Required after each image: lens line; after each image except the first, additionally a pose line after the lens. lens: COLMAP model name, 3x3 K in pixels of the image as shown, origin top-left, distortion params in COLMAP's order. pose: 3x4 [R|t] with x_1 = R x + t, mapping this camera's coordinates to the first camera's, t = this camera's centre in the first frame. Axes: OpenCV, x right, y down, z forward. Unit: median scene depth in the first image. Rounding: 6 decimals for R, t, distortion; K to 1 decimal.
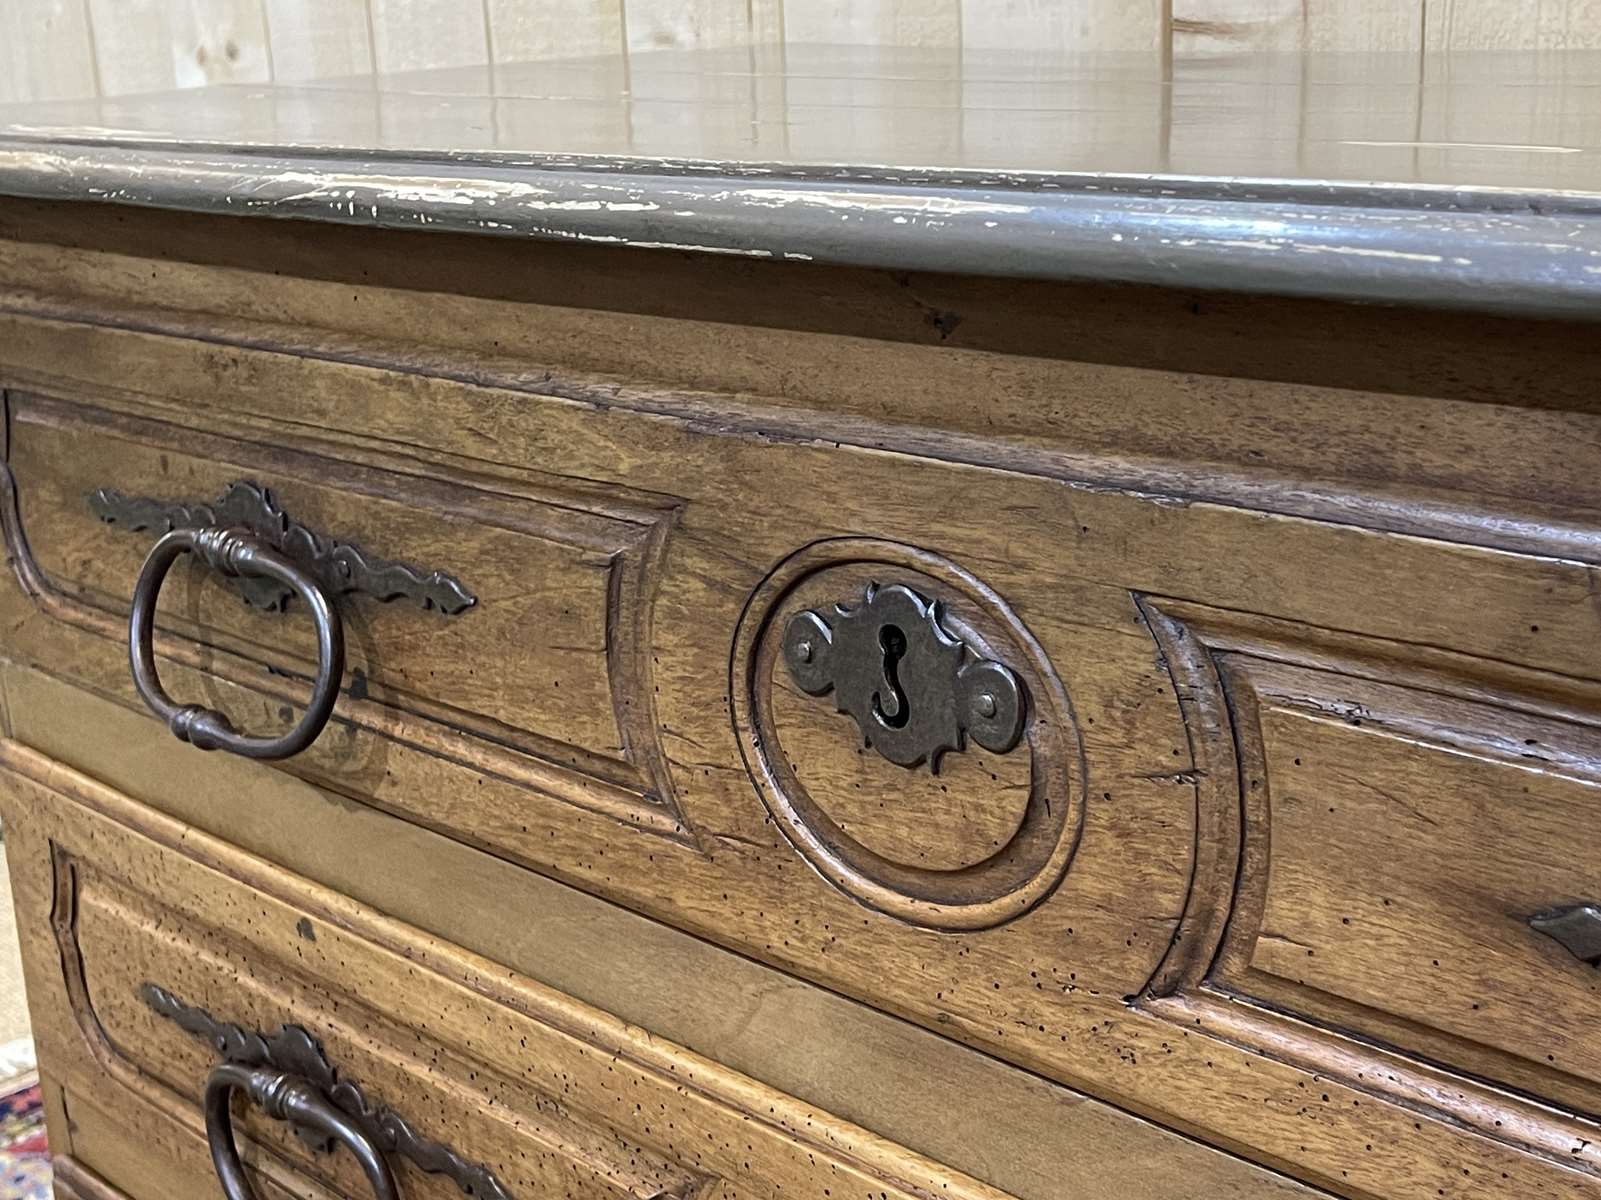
lens RADIAL K [[2234.1, 0, 836.2], [0, 2234.1, 617.2], [0, 0, 1]] dist [0.060619, 0.000000]
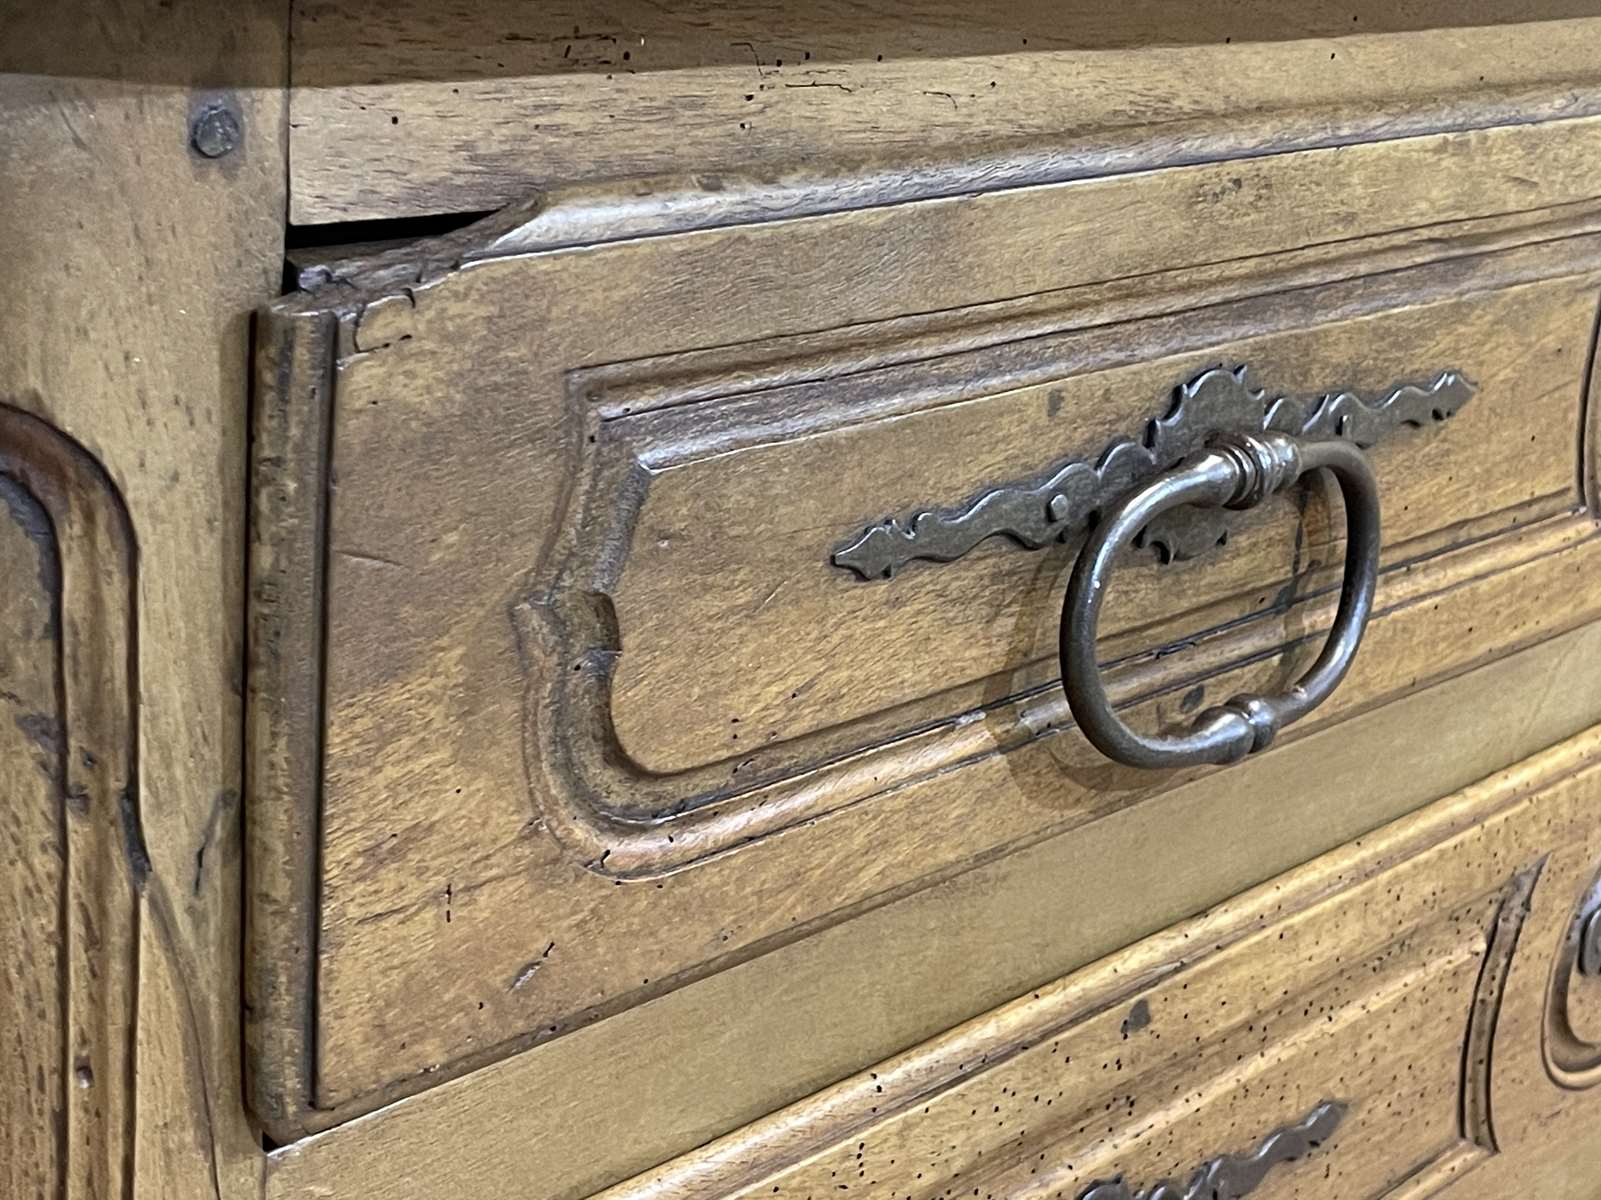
lens RADIAL K [[2629.1, 0, 793.3], [0, 2629.1, 606.0], [0, 0, 1]] dist [0.102656, 0.000000]
pose [[-0.049251, -0.275507, 0.960037, -1.287640], [0.206314, 0.937666, 0.279672, -0.298988], [-0.977246, 0.211843, 0.010660, 1.421028]]
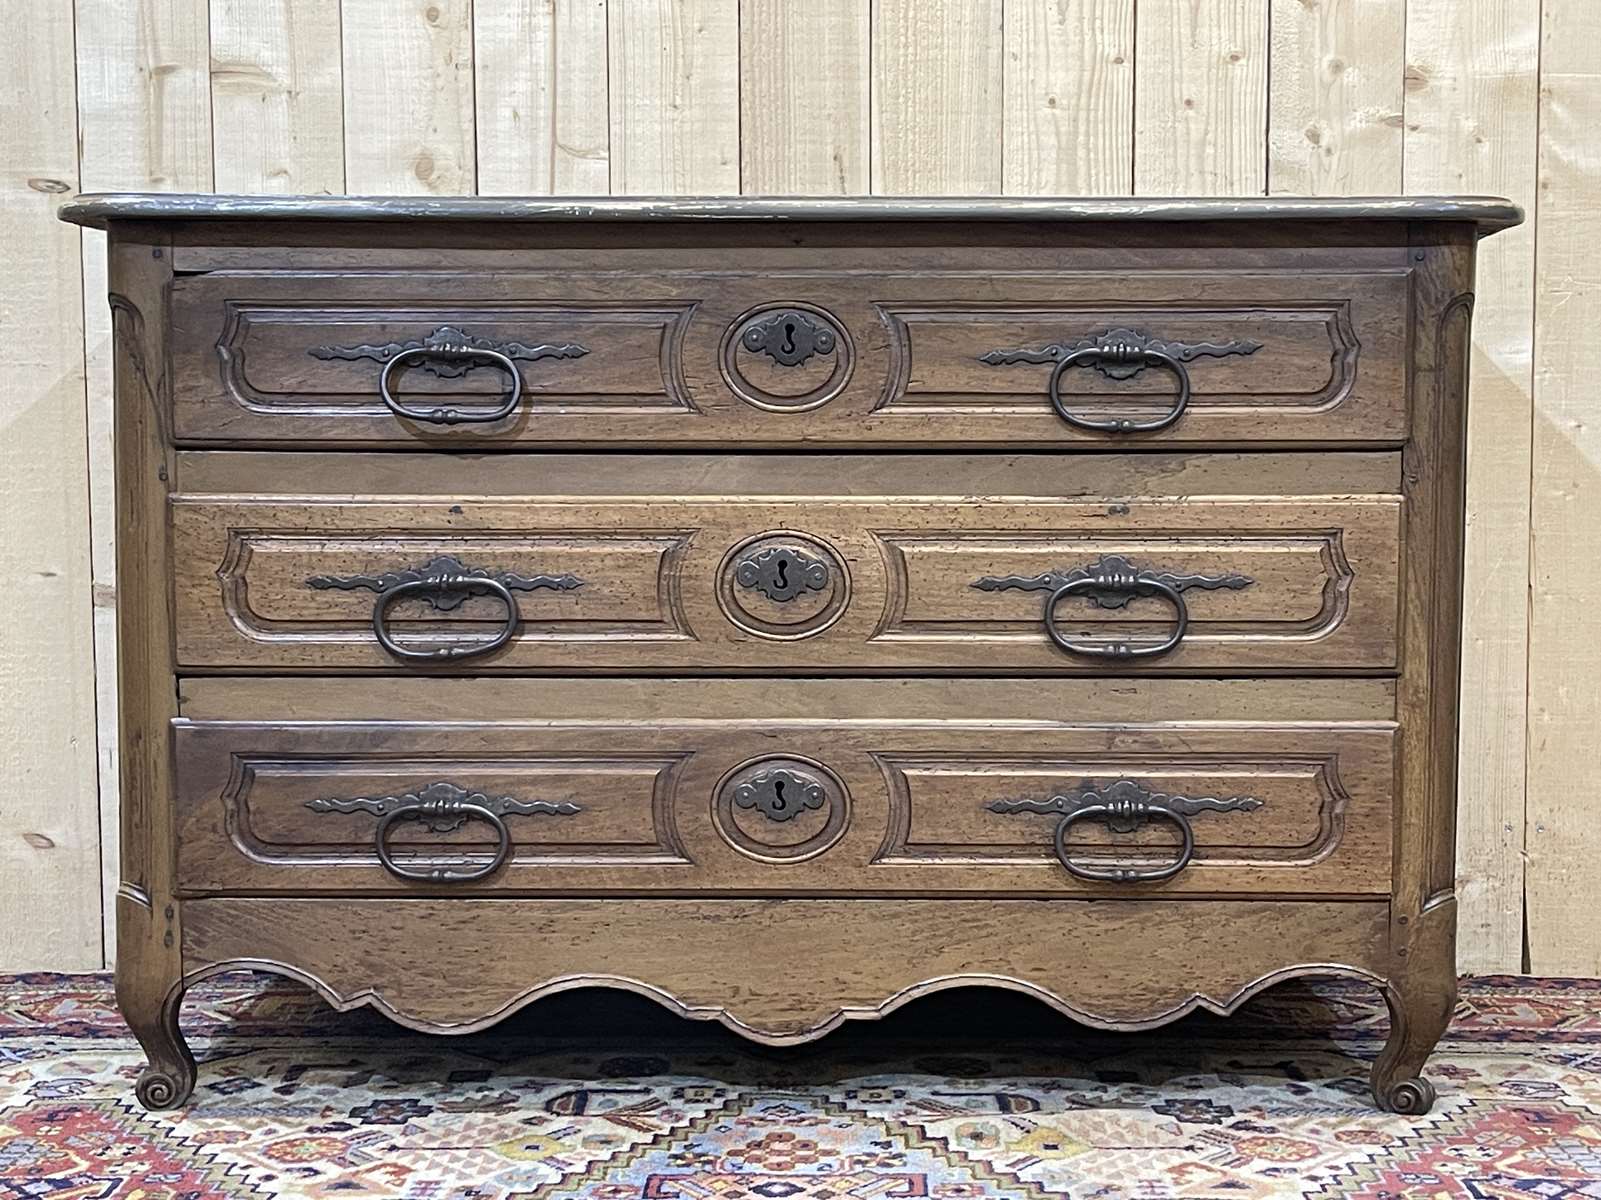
lens RADIAL K [[2524.5, 0, 830.0], [0, 2524.5, 625.0], [0, 0, 1]] dist [0.086122, 0.000000]
pose [[0.719931, -0.021409, 0.693716, -2.529310], [0.162433, 0.976962, -0.138420, 0.963014], [-0.674770, 0.212335, 0.706823, -1.669914]]
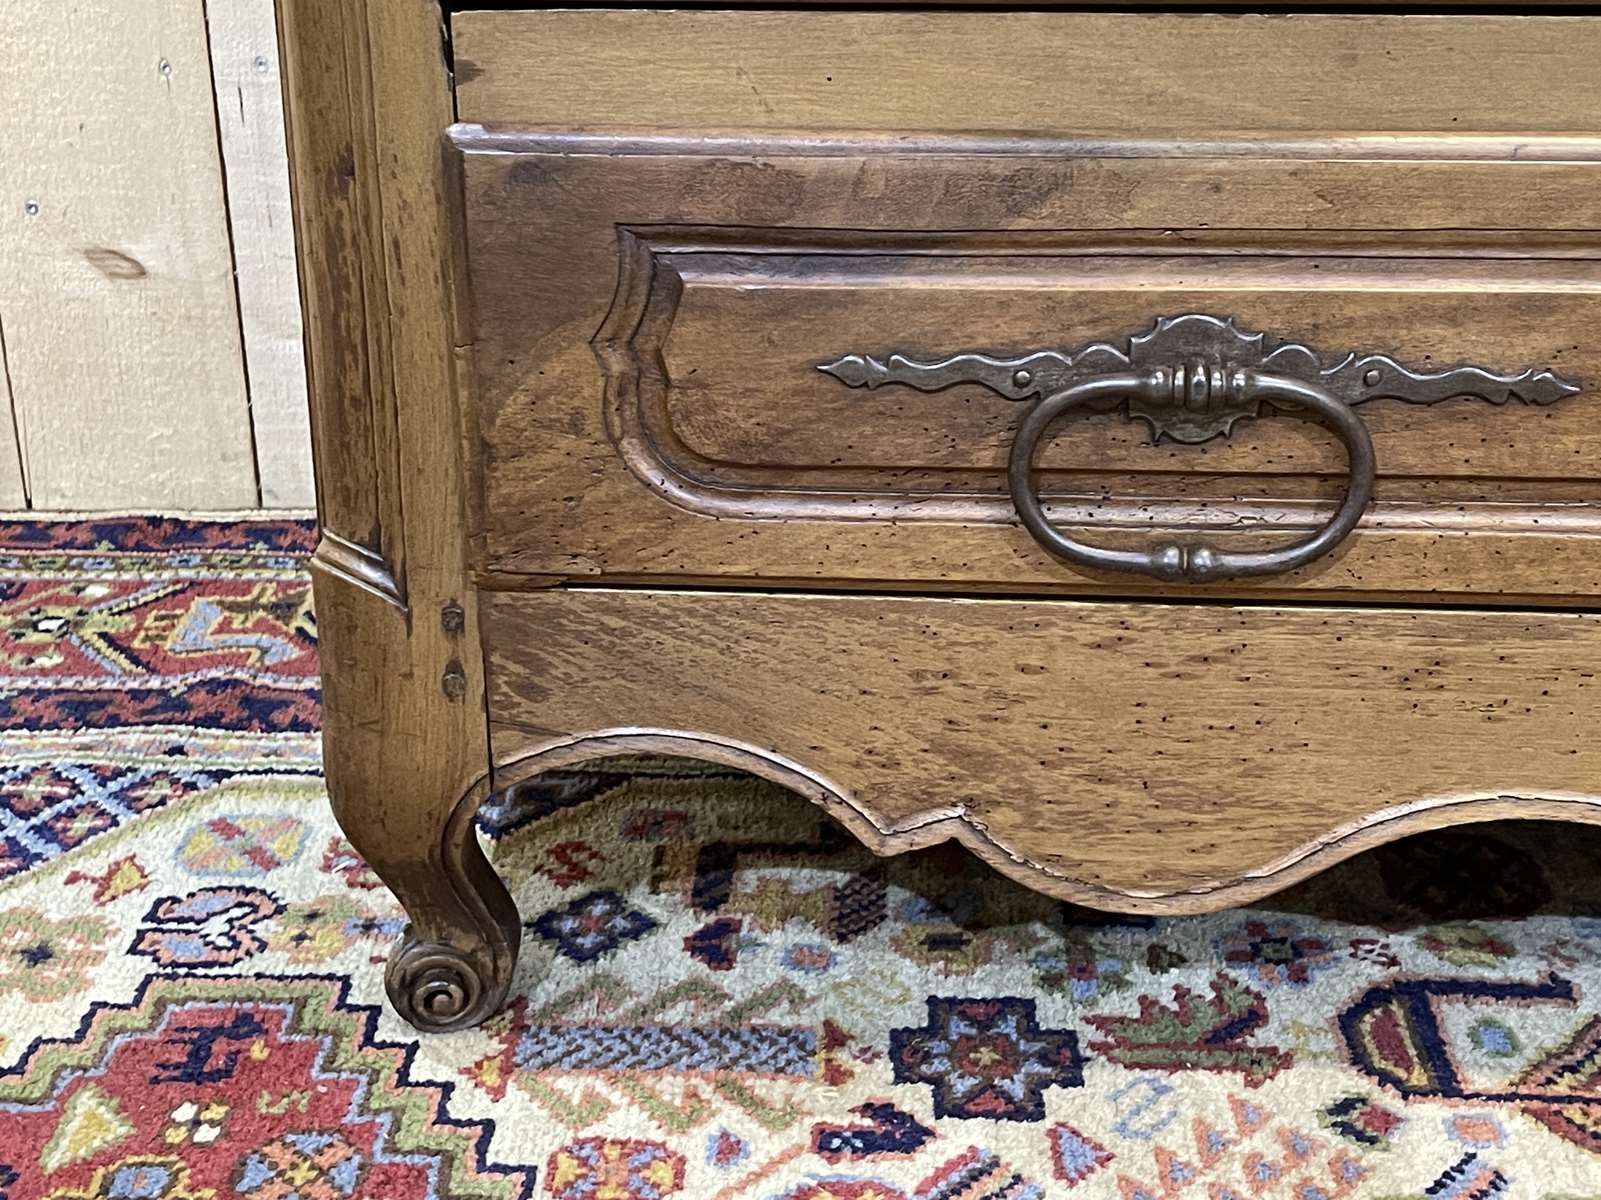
lens RADIAL K [[2418.1, 0, 818.7], [0, 2418.1, 592.4], [0, 0, 1]] dist [0.083637, 0.000000]
pose [[0.741759, -0.228778, 0.630439, -1.331404], [0.156190, 0.973100, 0.169356, 0.466576], [-0.652225, -0.027154, 0.757539, 0.585563]]
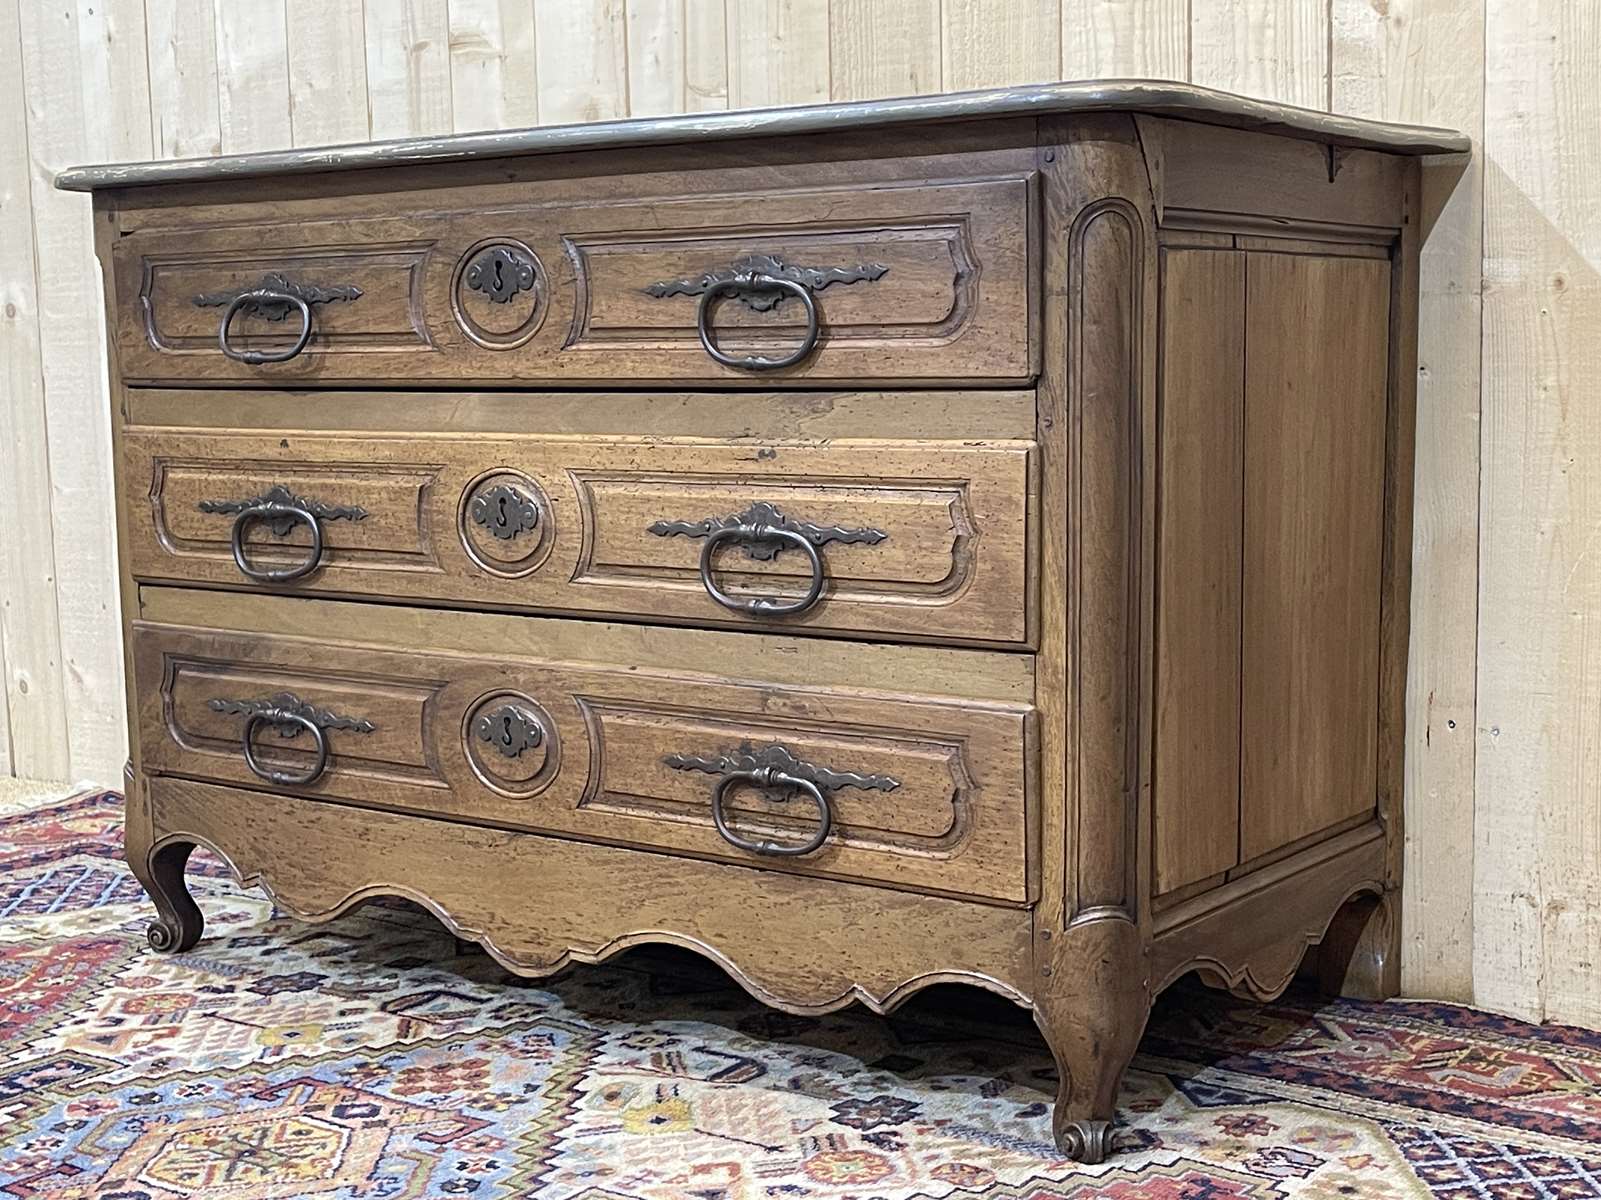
lens RADIAL K [[2306.2, 0, 820.0], [0, 2306.2, 626.7], [0, 0, 1]] dist [0.062177, 0.000000]
pose [[0.989234, 0.003194, 0.146308, -0.004742], [0.019420, 0.988055, -0.152872, 1.064542], [-0.145049, 0.154068, 0.977356, -2.400211]]
